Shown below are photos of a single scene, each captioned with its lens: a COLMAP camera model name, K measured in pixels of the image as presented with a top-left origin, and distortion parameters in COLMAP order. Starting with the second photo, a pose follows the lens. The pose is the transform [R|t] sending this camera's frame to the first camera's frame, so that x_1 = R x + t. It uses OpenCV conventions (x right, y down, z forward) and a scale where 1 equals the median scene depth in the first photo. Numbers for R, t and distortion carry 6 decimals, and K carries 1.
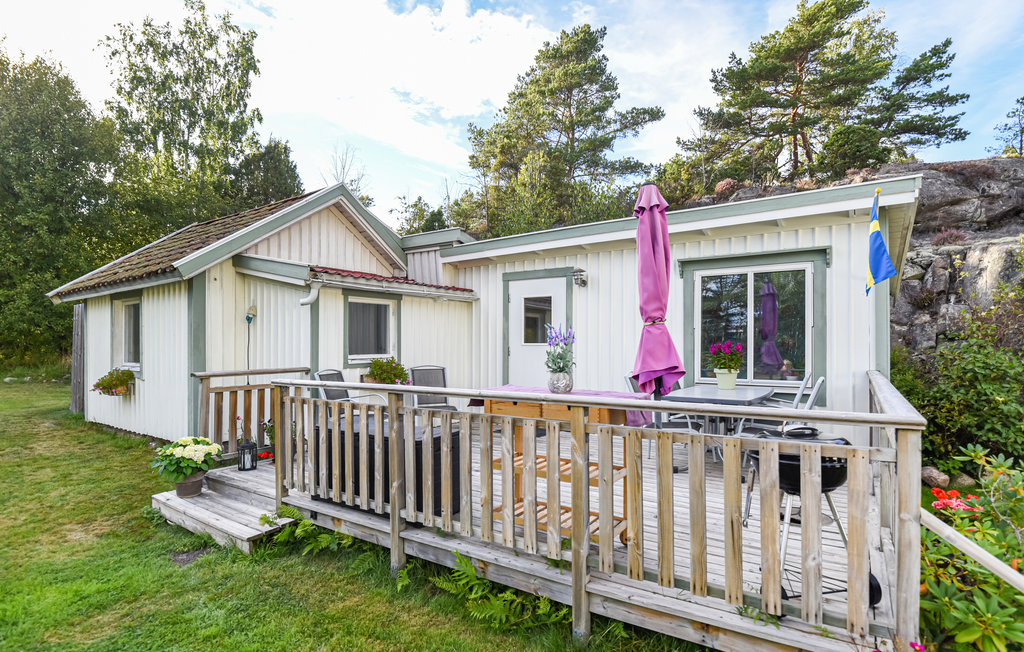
lens RADIAL K [[507.8, 0, 511.0], [0, 507.8, 343.7], [0, 0, 1]] dist [-0.037190, 0.000217]
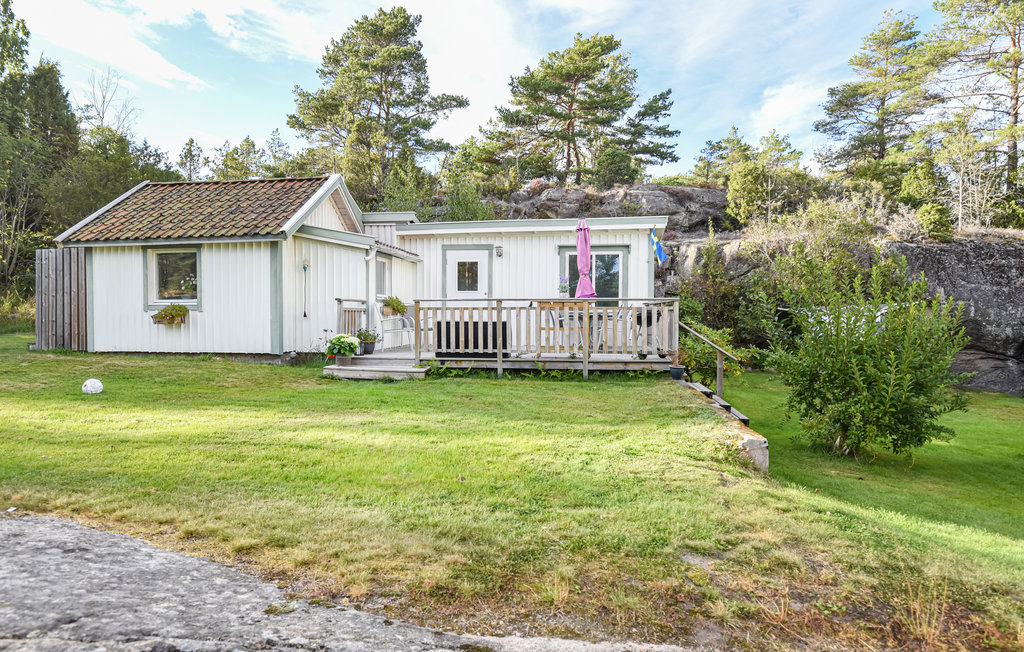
lens RADIAL K [[565.6, 0, 512.0], [0, 565.6, 326.0], [0, 0, 1]] dist [-0.036890, -0.000150]
pose [[0.890073, -0.006210, 0.455776, -0.262448], [-0.003481, 0.999785, 0.020420, 0.029842], [-0.455805, -0.019762, 0.889860, -0.262591]]
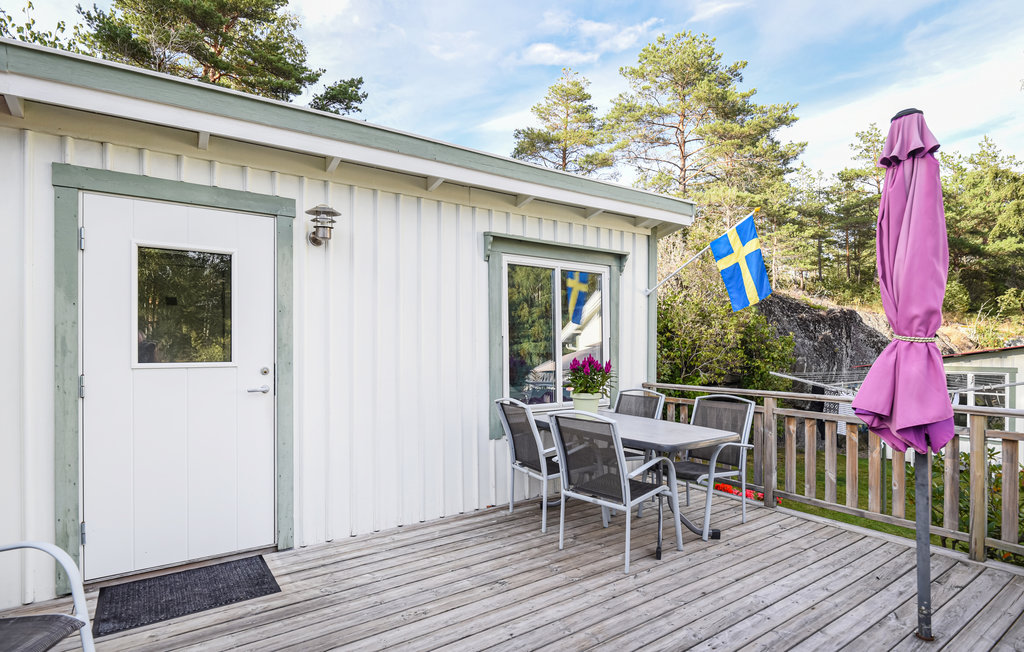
lens RADIAL K [[522.2, 0, 514.4], [0, 522.2, 347.4], [0, 0, 1]] dist [-0.000777, -0.000018]
pose [[0.353270, -0.000890, 0.935521, -0.104236], [0.002161, 0.999998, 0.000135, -0.005427], [-0.935519, 0.001973, 0.353271, 0.253825]]
